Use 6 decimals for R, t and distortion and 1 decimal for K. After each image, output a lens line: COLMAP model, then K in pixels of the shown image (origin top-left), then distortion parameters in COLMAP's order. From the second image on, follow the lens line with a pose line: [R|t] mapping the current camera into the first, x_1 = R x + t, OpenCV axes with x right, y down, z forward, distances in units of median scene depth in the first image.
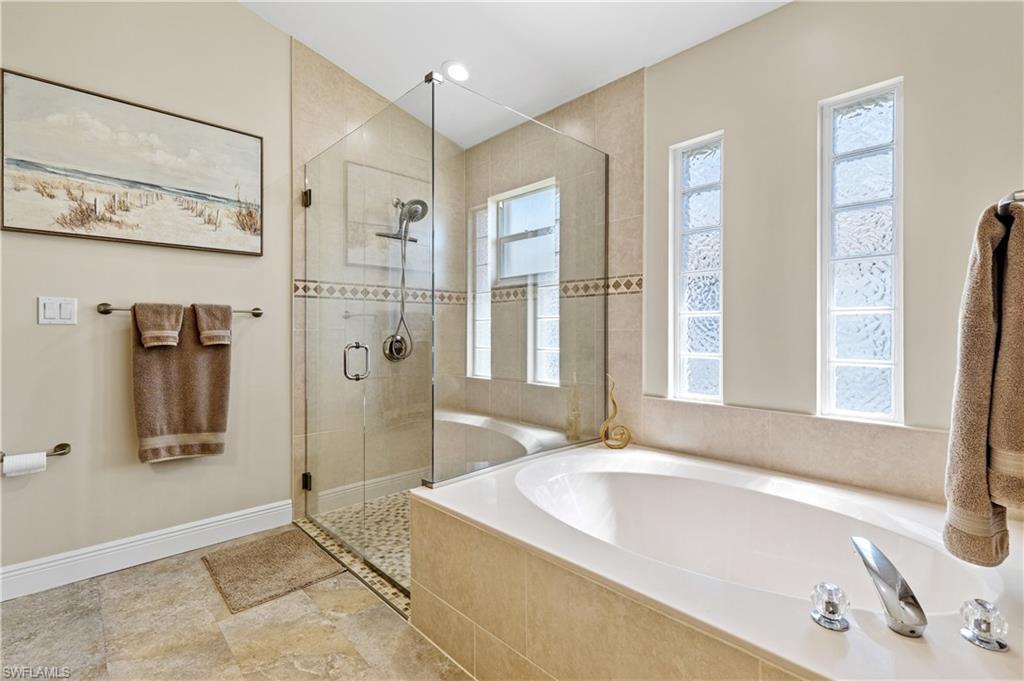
lens RADIAL K [[460.5, 0, 520.2], [0, 460.5, 331.4], [0, 0, 1]] dist [0.006363, -0.001688]
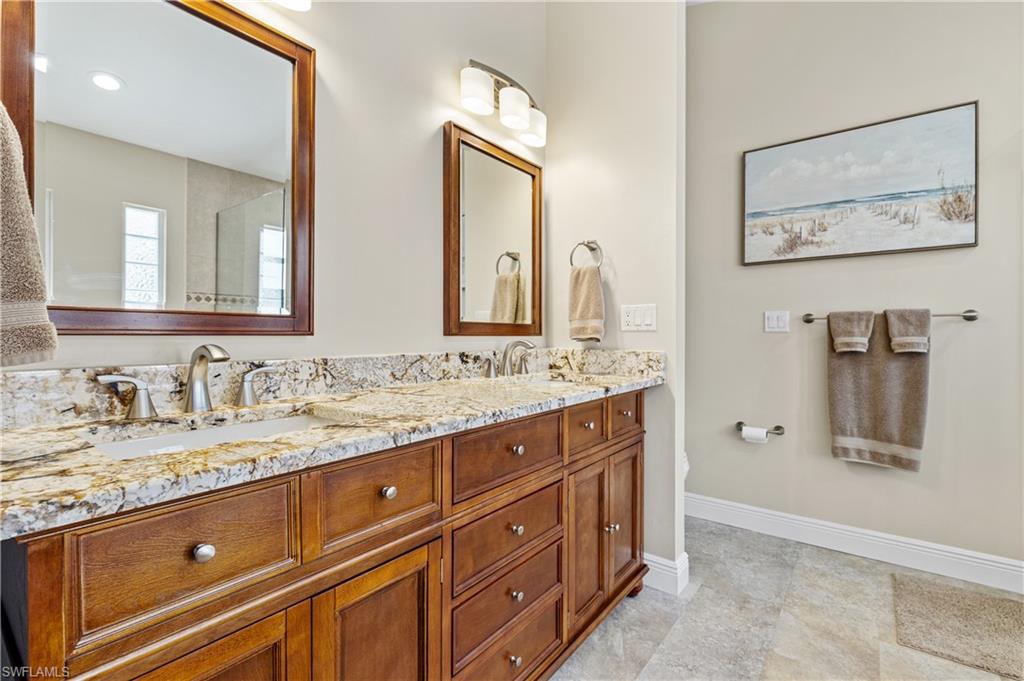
lens RADIAL K [[460.5, 0, 518.2], [0, 460.5, 336.7], [0, 0, 1]] dist [0.006363, -0.001688]
pose [[0.160610, 0.001808, -0.987016, 0.137517], [-0.002534, 0.999996, 0.001420, -0.002328], [0.987015, 0.002273, 0.160614, 0.080094]]
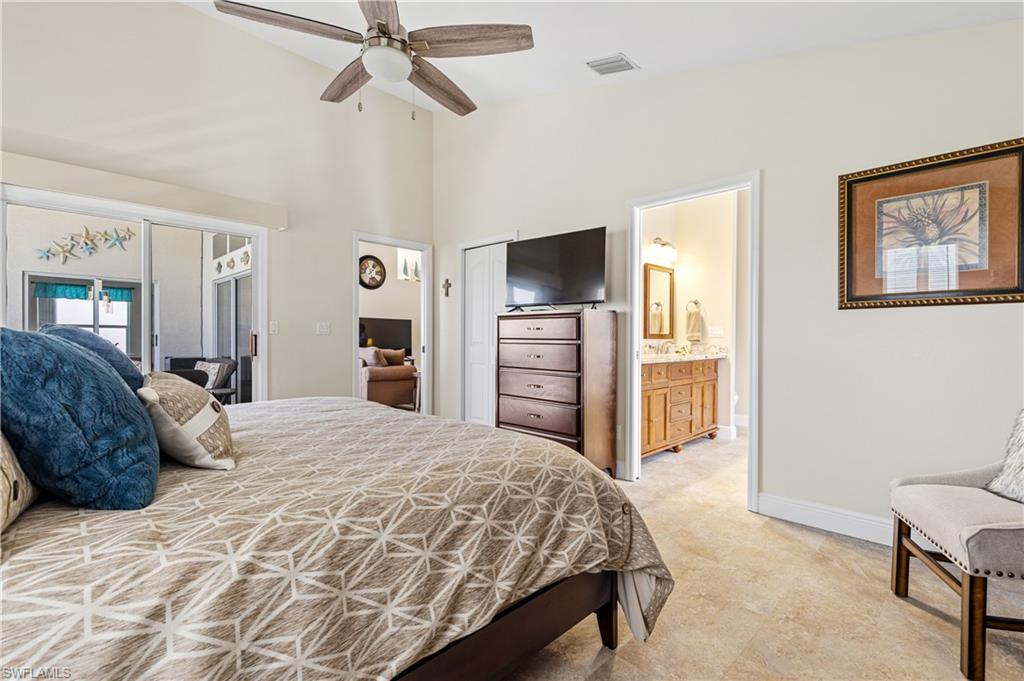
lens RADIAL K [[460.5, 0, 517.9], [0, 460.5, 342.8], [0, 0, 1]] dist [0.006363, -0.001688]
pose [[0.040616, 0.008980, -0.999134, 2.244568], [-0.009628, 0.999917, 0.008596, 0.008032], [0.999128, 0.009271, 0.040699, -0.974057]]
